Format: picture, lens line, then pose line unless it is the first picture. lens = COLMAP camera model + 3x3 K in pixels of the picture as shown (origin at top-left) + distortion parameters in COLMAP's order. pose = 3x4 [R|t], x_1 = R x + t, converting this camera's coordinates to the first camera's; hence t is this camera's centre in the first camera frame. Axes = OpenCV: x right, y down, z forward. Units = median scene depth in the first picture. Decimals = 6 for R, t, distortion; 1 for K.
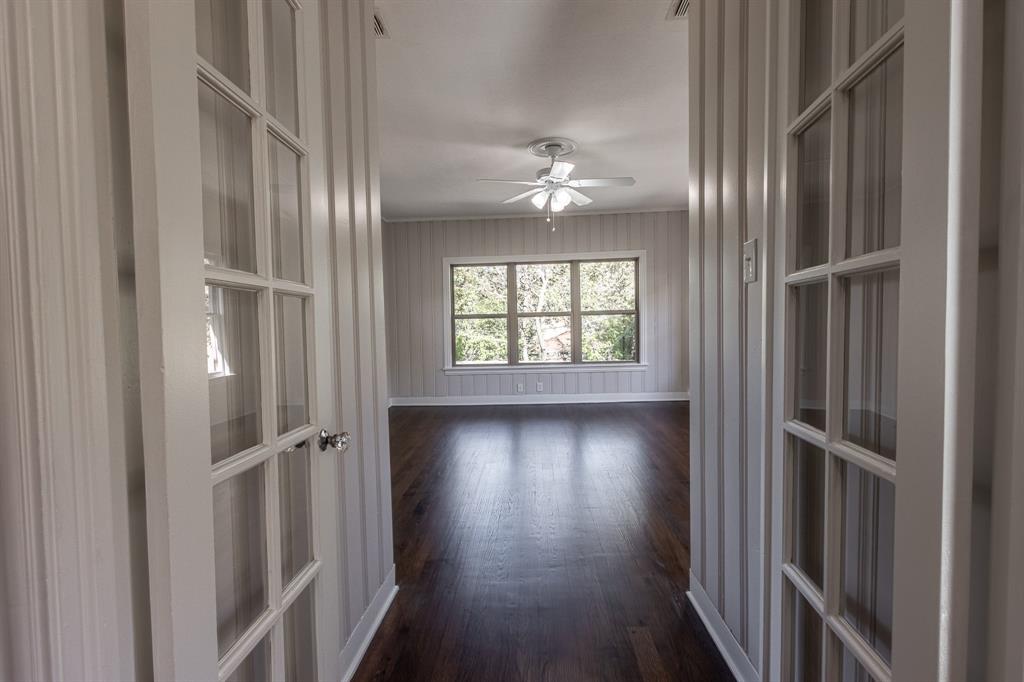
lens RADIAL K [[456.9, 0, 512.0], [0, 456.9, 341.0], [0, 0, 1]] dist [0.000293, -0.000068]
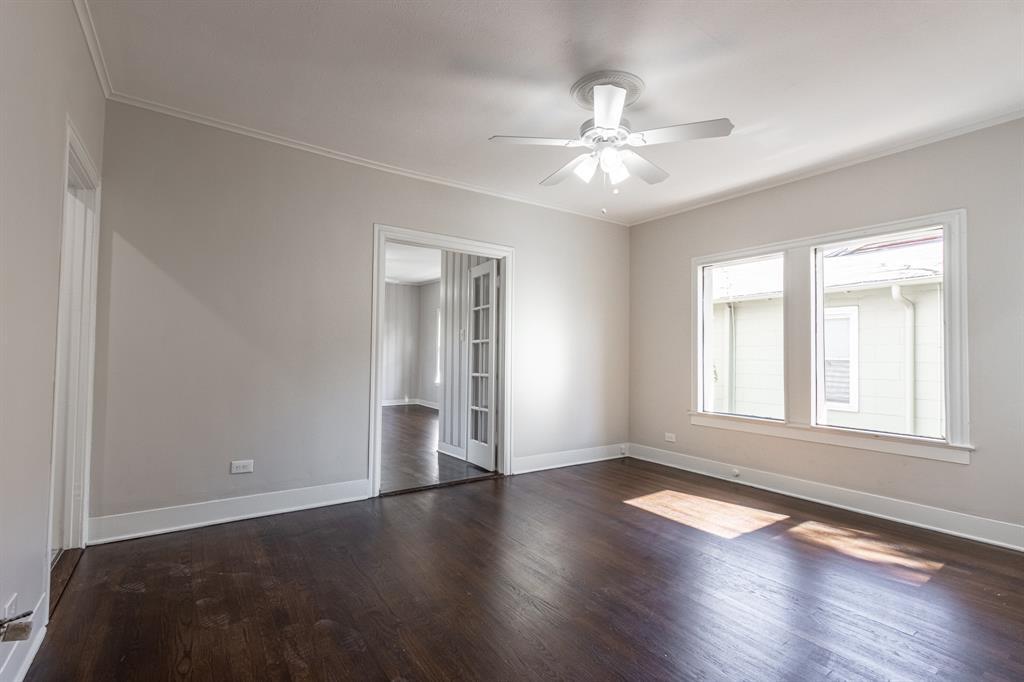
lens RADIAL K [[464.7, 0, 516.3], [0, 464.7, 345.1], [0, 0, 1]] dist [0.000323, -0.000352]
pose [[0.774705, 0.042848, 0.630870, -0.663859], [-0.001609, 0.997832, -0.065796, 0.067426], [-0.632321, 0.049957, 0.773094, -0.957742]]
